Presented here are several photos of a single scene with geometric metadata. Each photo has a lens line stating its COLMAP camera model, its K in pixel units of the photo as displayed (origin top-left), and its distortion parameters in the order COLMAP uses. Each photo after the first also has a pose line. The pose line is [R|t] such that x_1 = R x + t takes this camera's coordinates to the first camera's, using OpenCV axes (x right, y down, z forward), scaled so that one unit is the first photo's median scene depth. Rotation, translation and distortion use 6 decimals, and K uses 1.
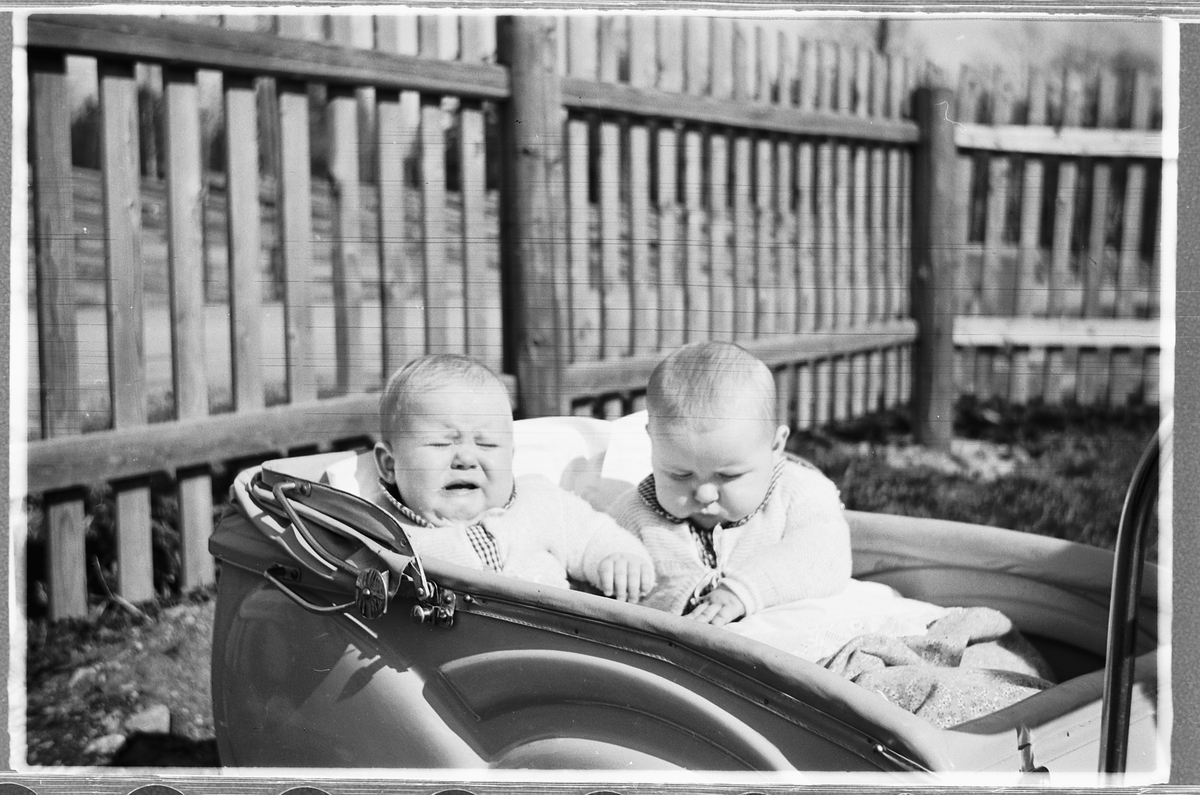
lens RADIAL K [[1243.8, 0, 600.0], [0, 1243.8, 397.5], [0, 0, 1]] dist [0.021678, 0.005710]
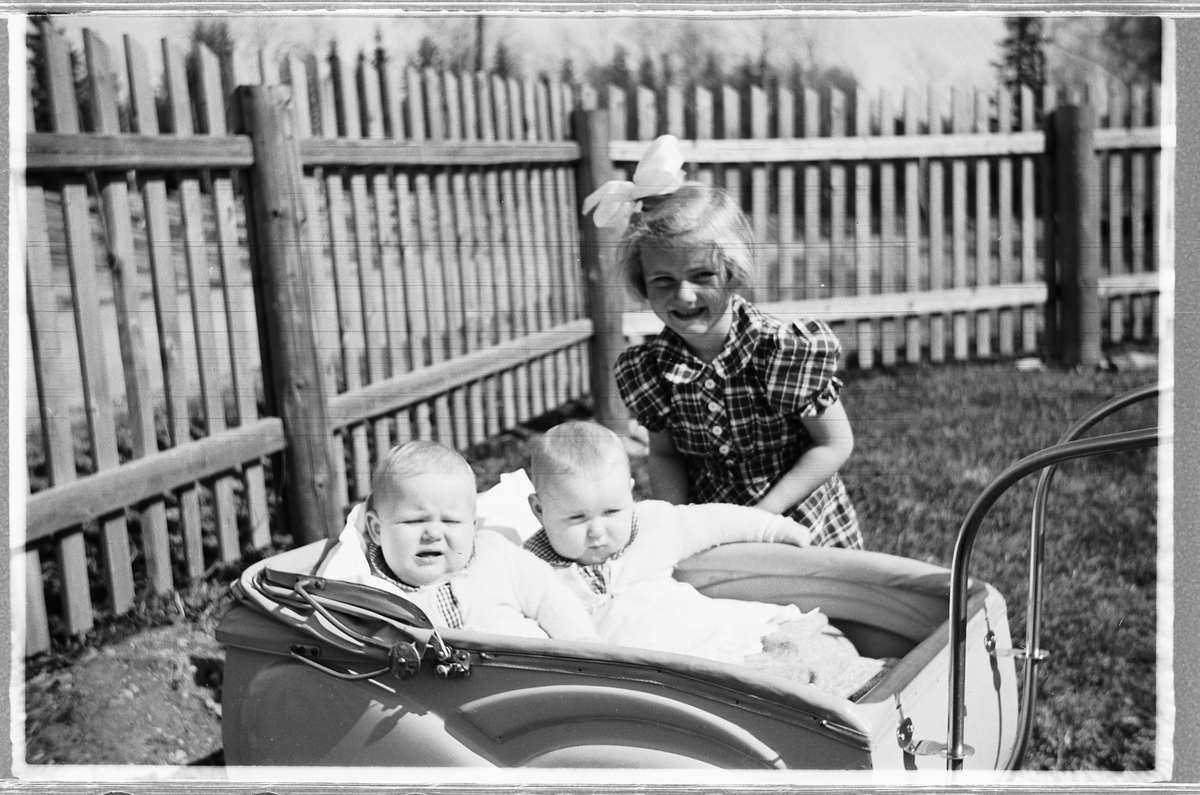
lens RADIAL K [[1134.8, 0, 600.0], [0, 1134.8, 397.5], [0, 0, 1]] dist [0.088058, -0.319600]
pose [[0.966238, -0.084758, 0.243311, -0.233839], [0.085733, 0.996296, 0.006596, -0.104794], [-0.242969, 0.014486, 0.969926, -0.221587]]
